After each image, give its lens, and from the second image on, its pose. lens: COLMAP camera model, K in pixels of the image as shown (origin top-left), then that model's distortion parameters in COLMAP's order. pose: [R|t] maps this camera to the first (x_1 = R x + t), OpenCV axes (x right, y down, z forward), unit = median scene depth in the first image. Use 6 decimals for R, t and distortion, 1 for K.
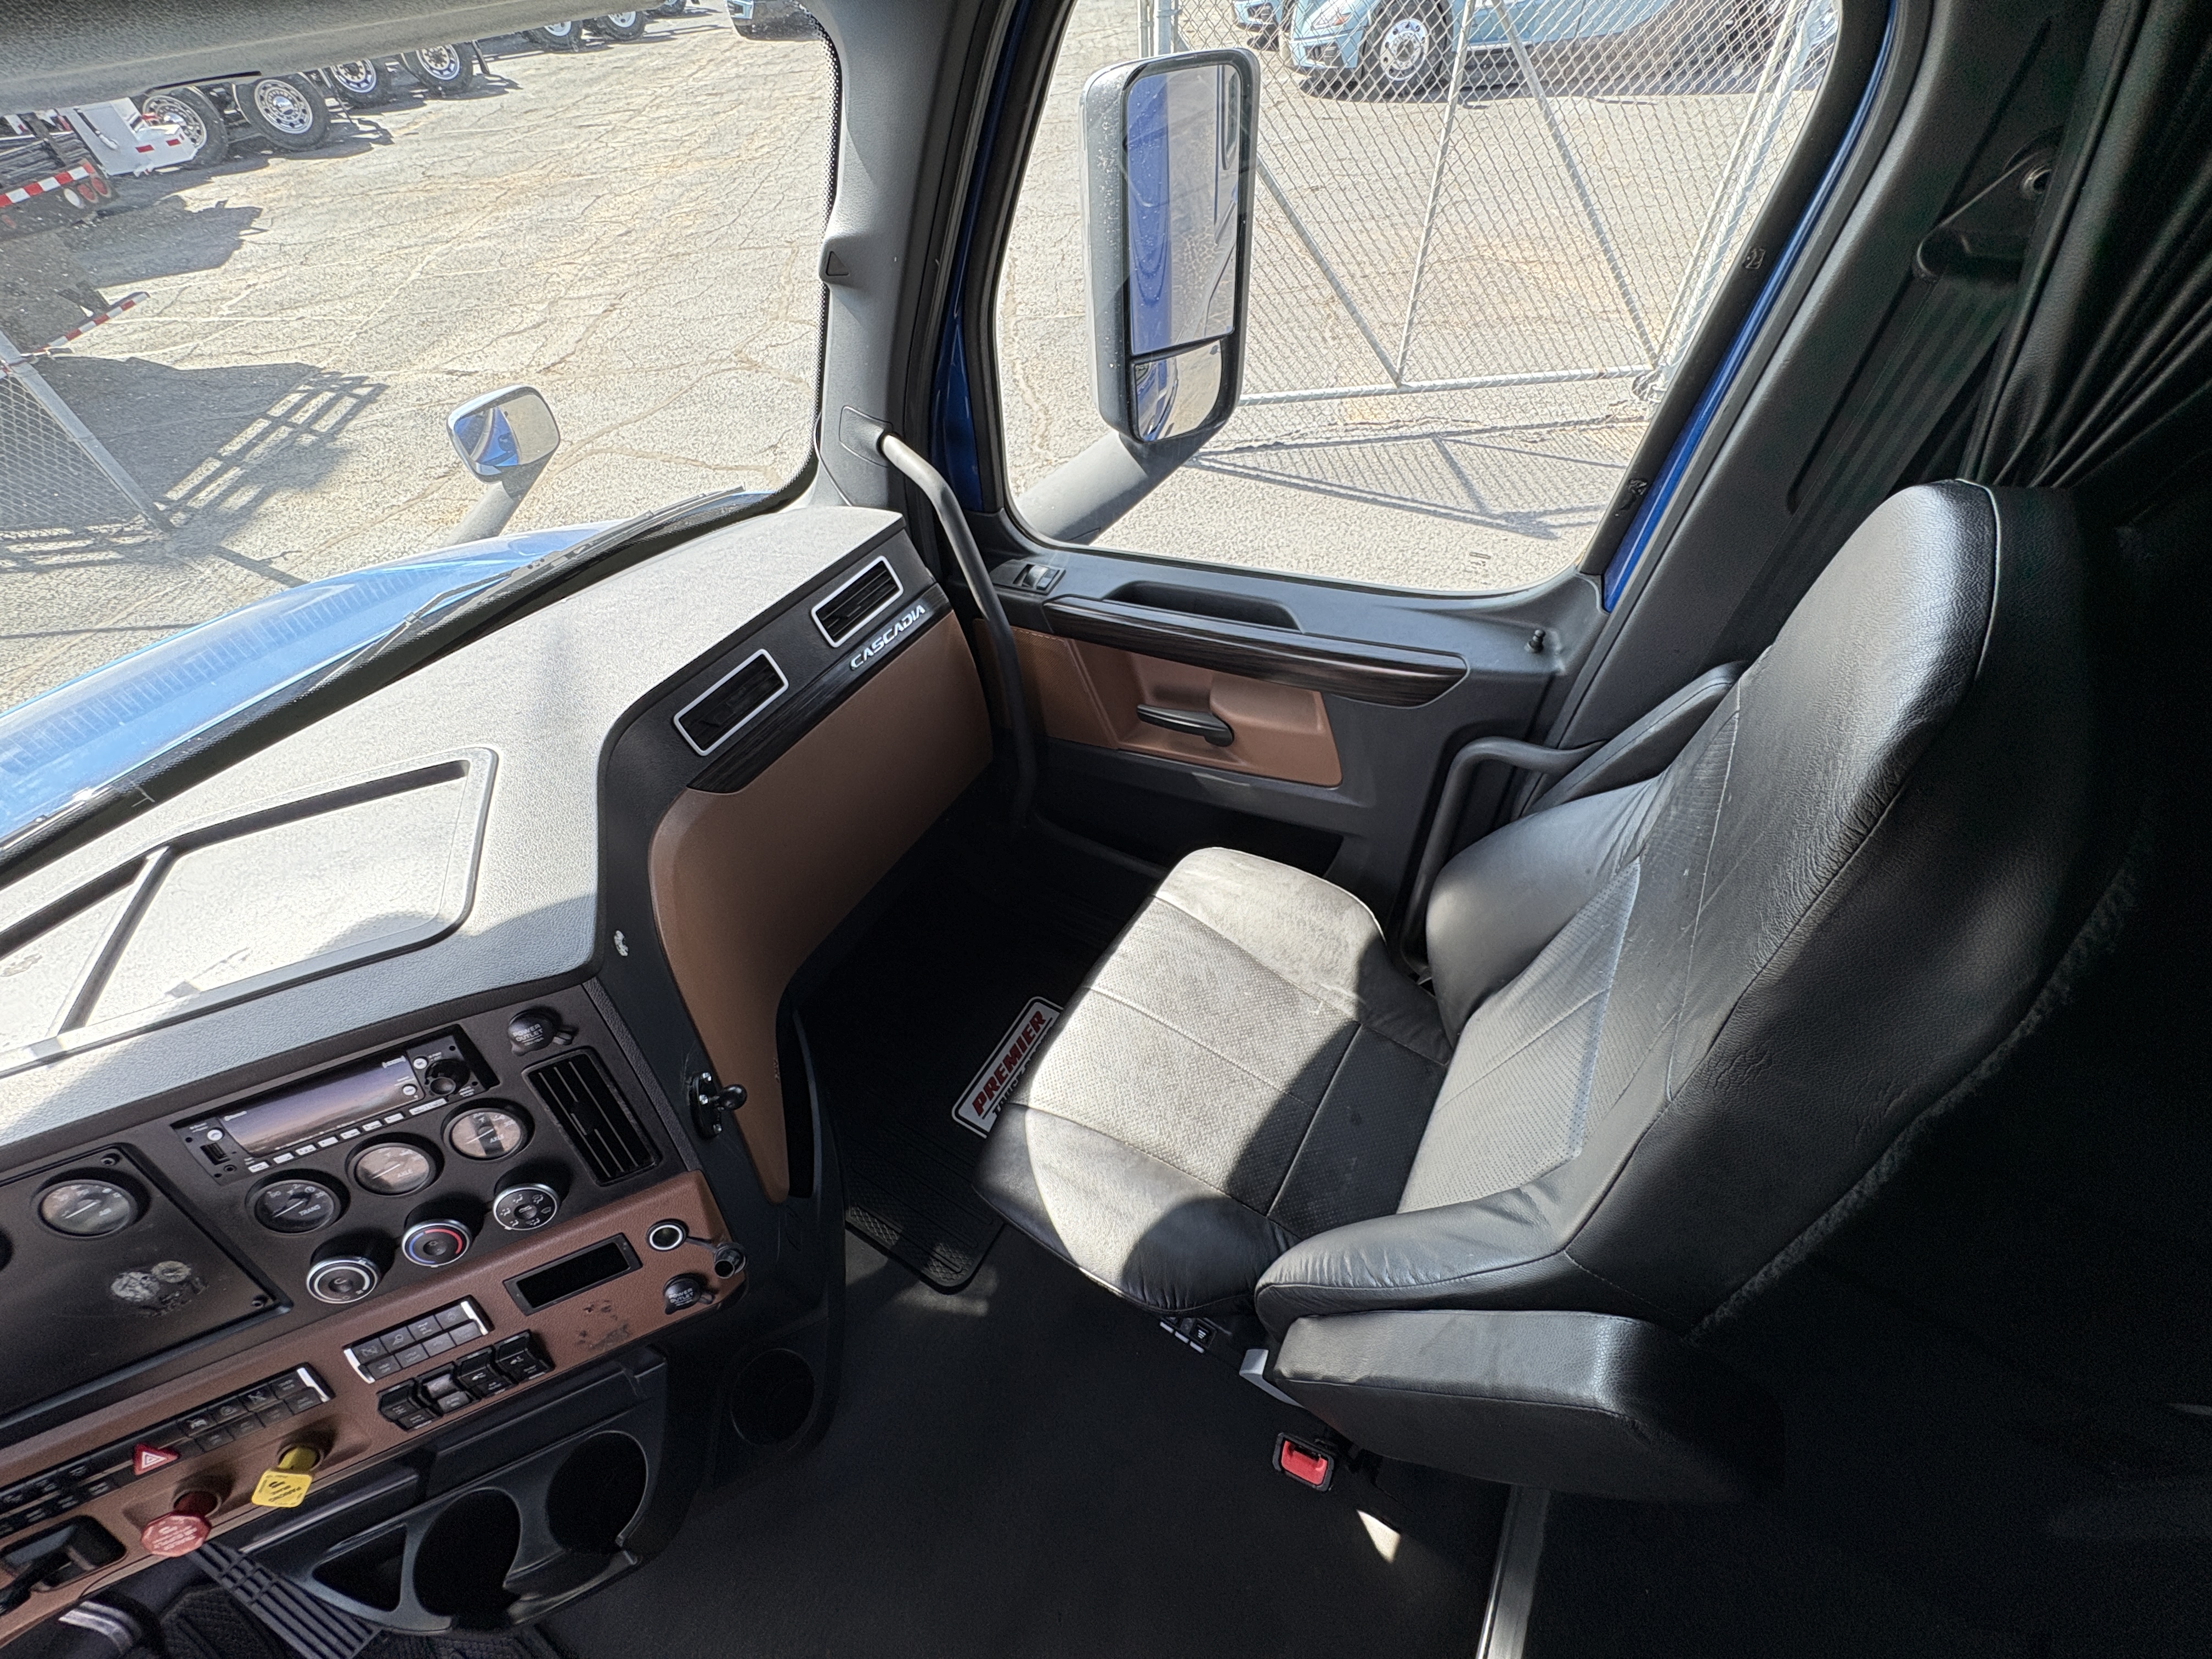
lens RADIAL K [[884.0, 0, 1106.0], [0, 884.0, 829.5], [0, 0, 1]] dist [-0.002793, -0.000038]
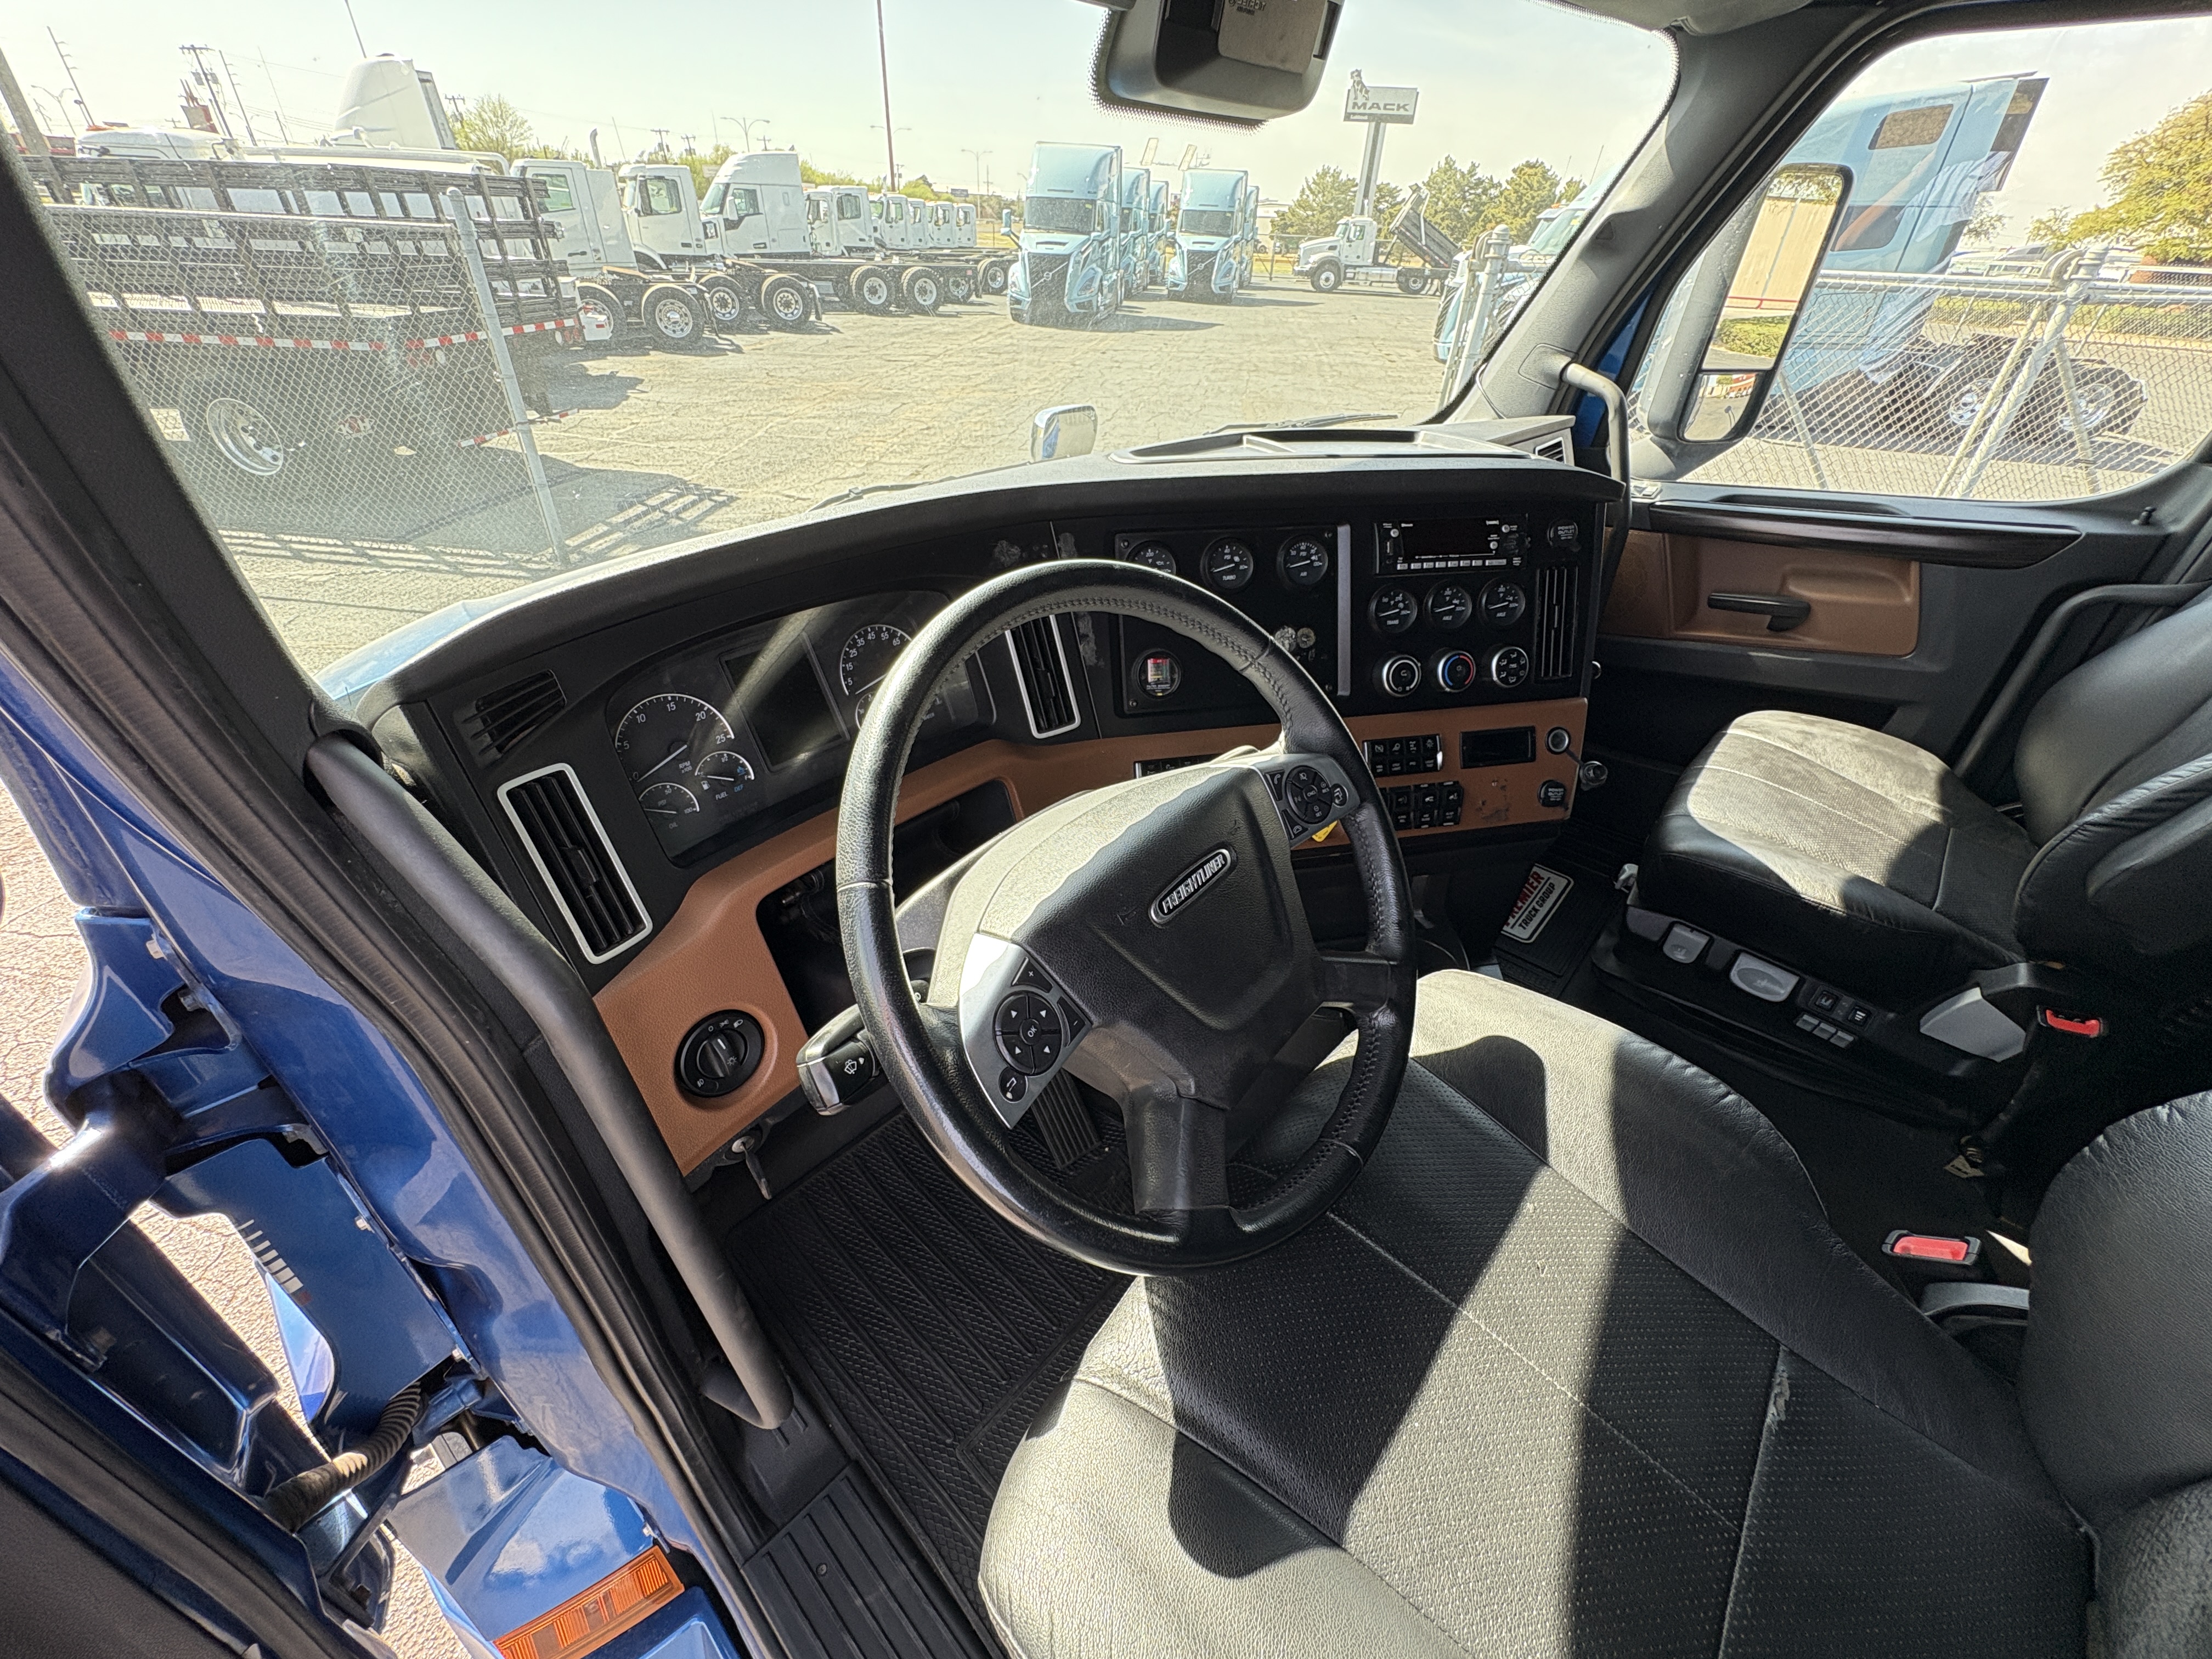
lens RADIAL K [[884.0, 0, 1106.0], [0, 884.0, 829.5], [0, 0, 1]] dist [-0.002793, -0.000038]
pose [[0.979274, 0.172338, -0.106403, -0.112252], [-0.192855, 0.953912, -0.229910, 0.115613], [0.061877, 0.245666, 0.967378, -0.033593]]
